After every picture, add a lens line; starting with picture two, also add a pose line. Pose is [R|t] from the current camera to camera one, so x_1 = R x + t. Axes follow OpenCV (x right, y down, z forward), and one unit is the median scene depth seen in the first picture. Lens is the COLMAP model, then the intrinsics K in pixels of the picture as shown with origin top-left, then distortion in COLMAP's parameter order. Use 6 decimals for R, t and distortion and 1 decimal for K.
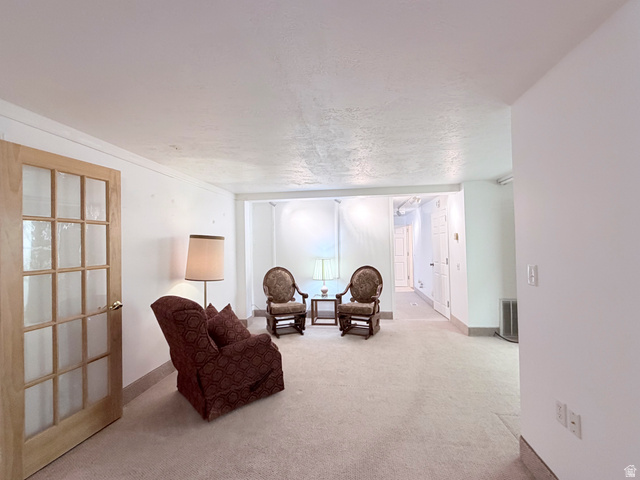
lens RADIAL K [[283.3, 0, 320.2], [0, 283.3, 242.2], [0, 0, 1]] dist [0.002943, 0.000249]
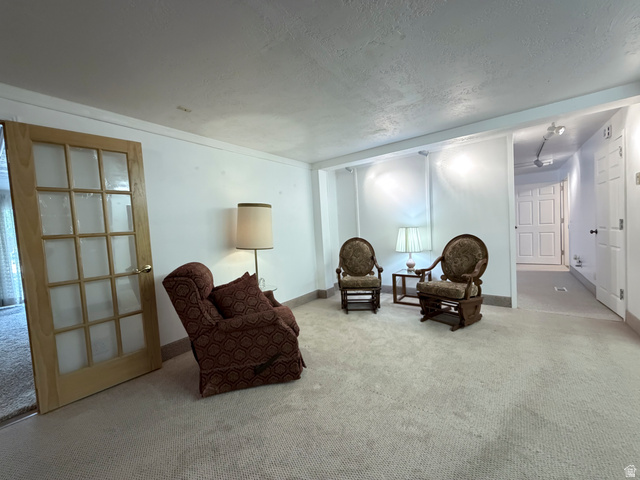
lens RADIAL K [[255.1, 0, 317.9], [0, 255.1, 241.1], [0, 0, 1]] dist [-0.001085, -0.000018]
pose [[0.873053, -0.007017, -0.487575, 0.169344], [0.046804, 0.996486, 0.069467, 0.040477], [0.485374, -0.083469, 0.870313, 0.242505]]
